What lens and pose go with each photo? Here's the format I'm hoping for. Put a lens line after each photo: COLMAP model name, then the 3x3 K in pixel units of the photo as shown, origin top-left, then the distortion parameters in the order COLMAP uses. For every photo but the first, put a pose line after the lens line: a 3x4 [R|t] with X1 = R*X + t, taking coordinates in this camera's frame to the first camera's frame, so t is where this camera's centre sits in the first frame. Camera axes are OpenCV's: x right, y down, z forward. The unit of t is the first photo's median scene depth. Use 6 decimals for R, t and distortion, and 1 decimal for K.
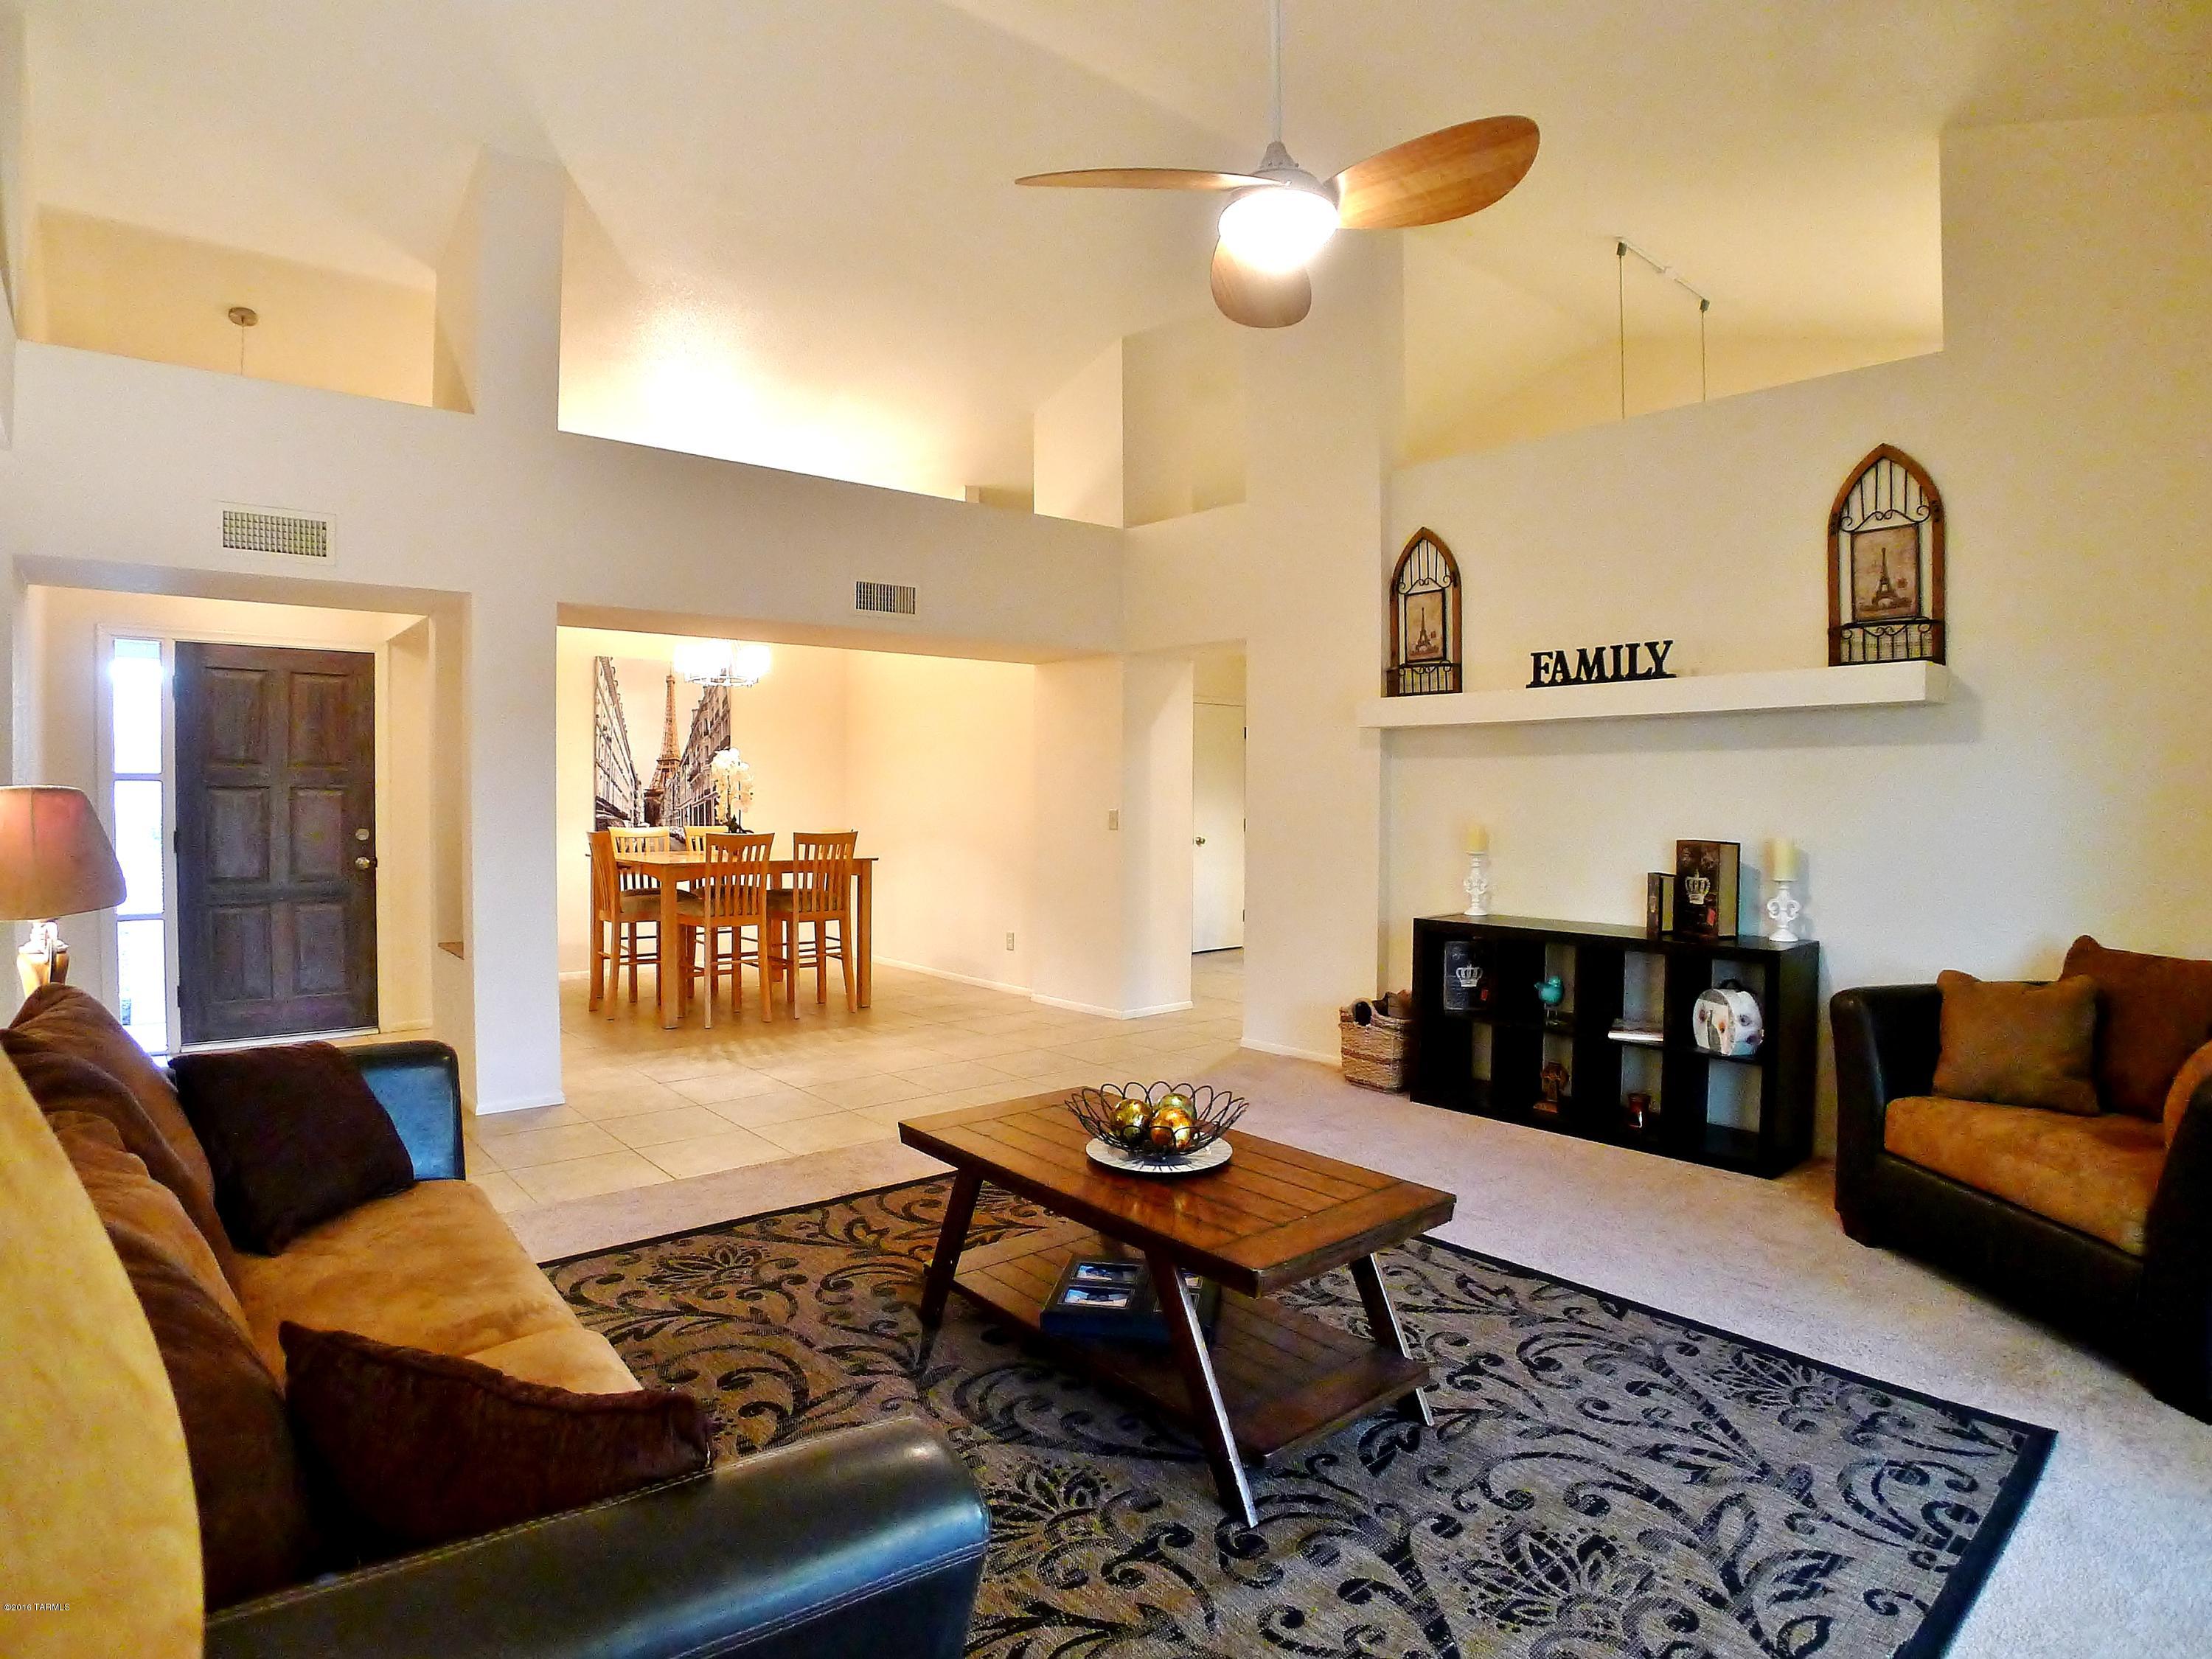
lens RADIAL K [[1207.2, 0, 1088.5], [0, 1207.2, 821.9], [0, 0, 1]] dist [-0.108003, 0.030232]
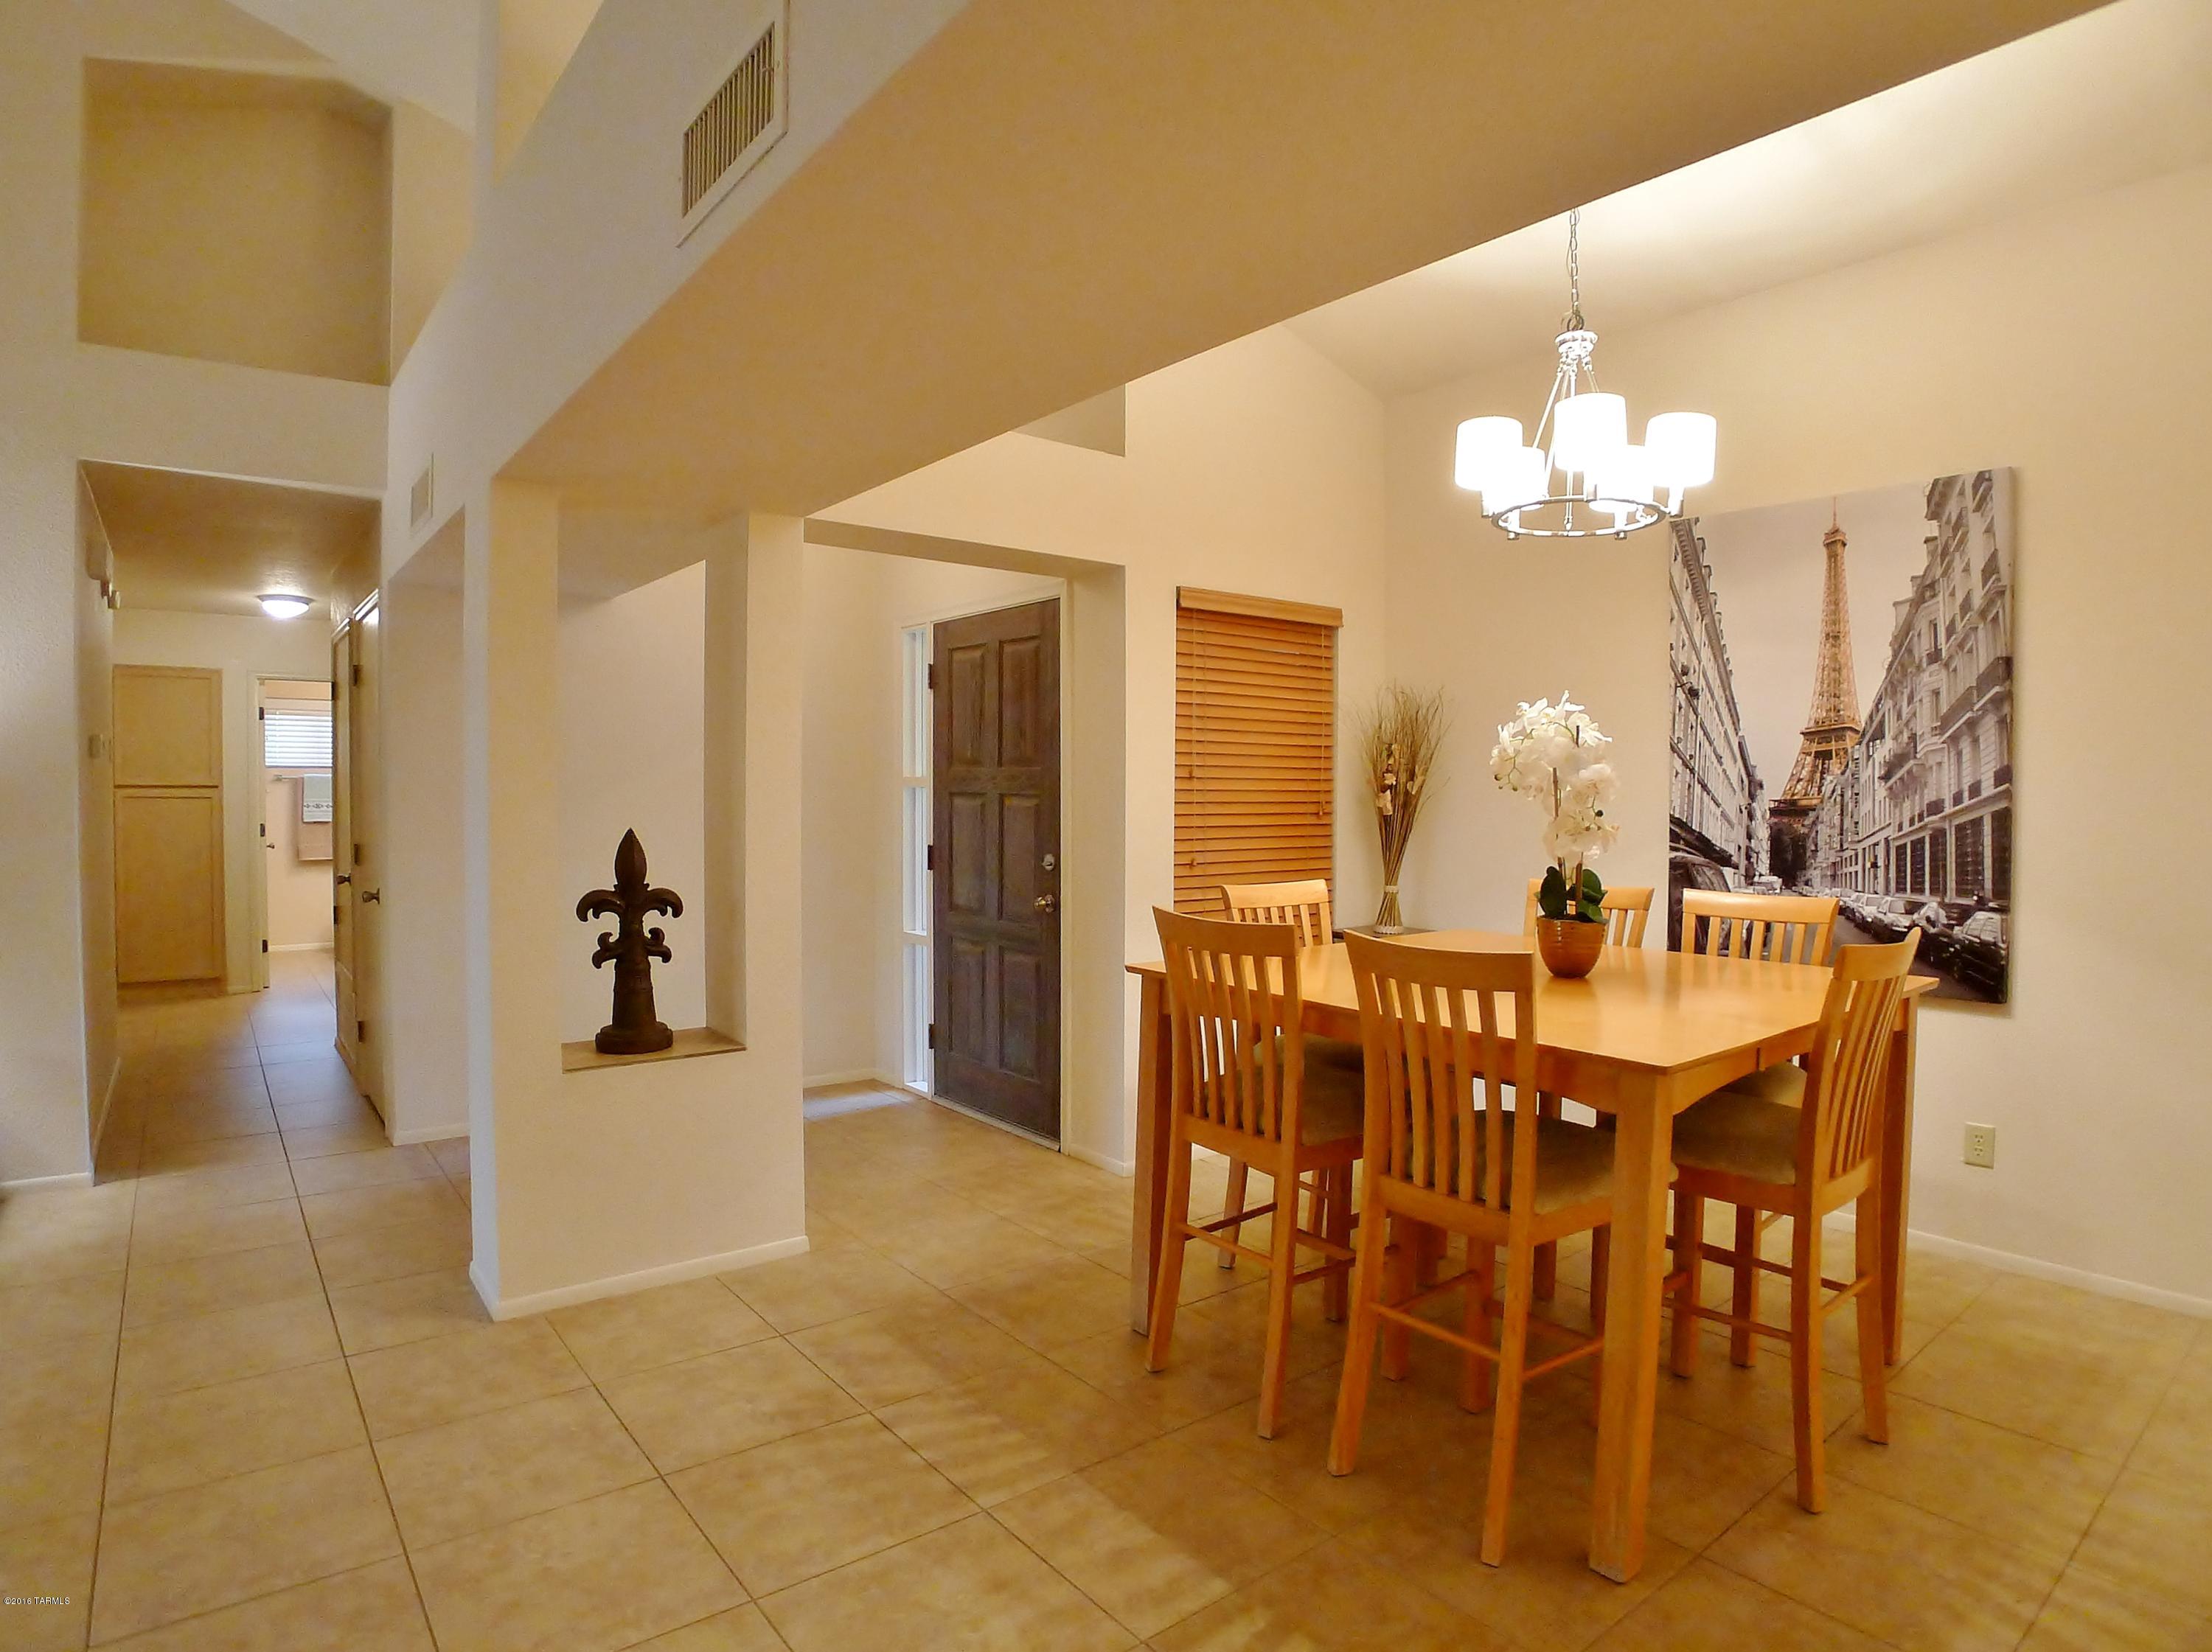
lens RADIAL K [[1216.9, 0, 1086.2], [0, 1216.9, 818.7], [0, 0, 1]] dist [-0.105642, 0.030905]
pose [[-0.043005, 0.016606, -0.998937, 0.114973], [-0.028465, 0.999436, 0.017840, -0.032770], [0.998669, 0.029202, -0.042508, 1.195676]]
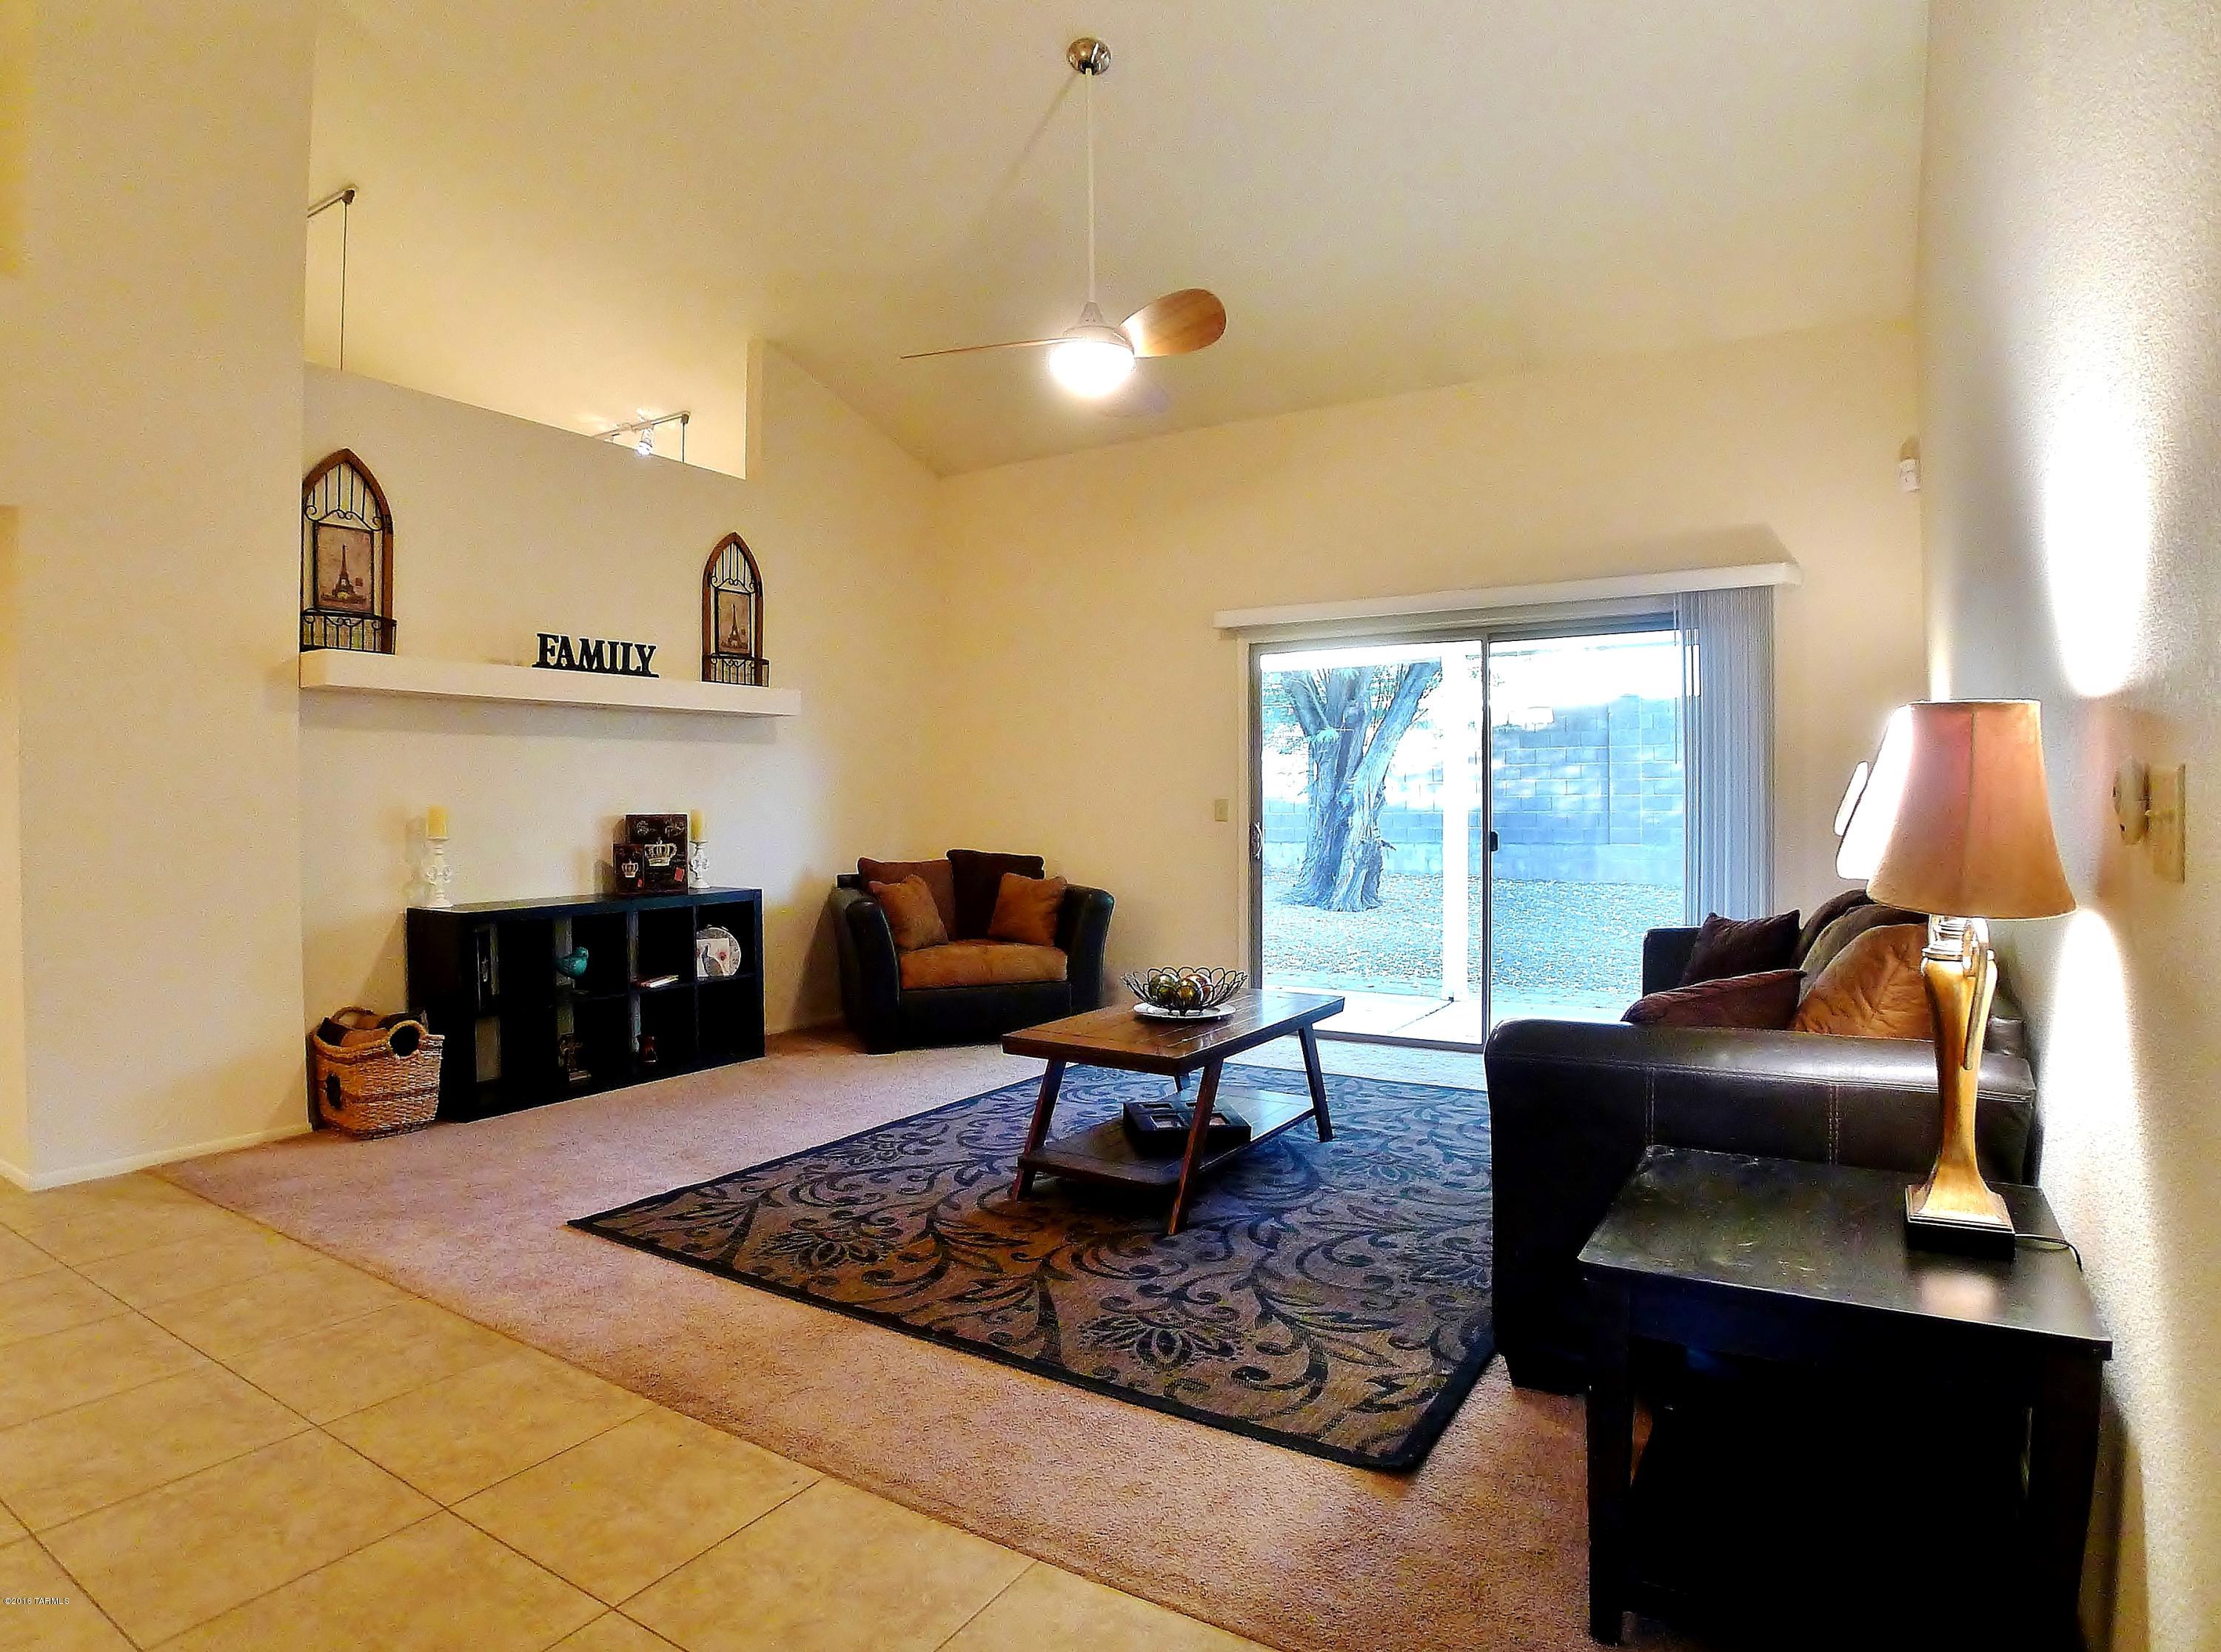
lens RADIAL K [[1221.9, 0, 1090.6], [0, 1221.9, 818.7], [0, 0, 1]] dist [-0.105642, 0.030905]
pose [[-0.301150, -0.014459, 0.953467, -0.644513], [0.027746, 0.999329, 0.023918, 0.002816], [-0.953173, 0.033658, -0.300546, 0.762235]]
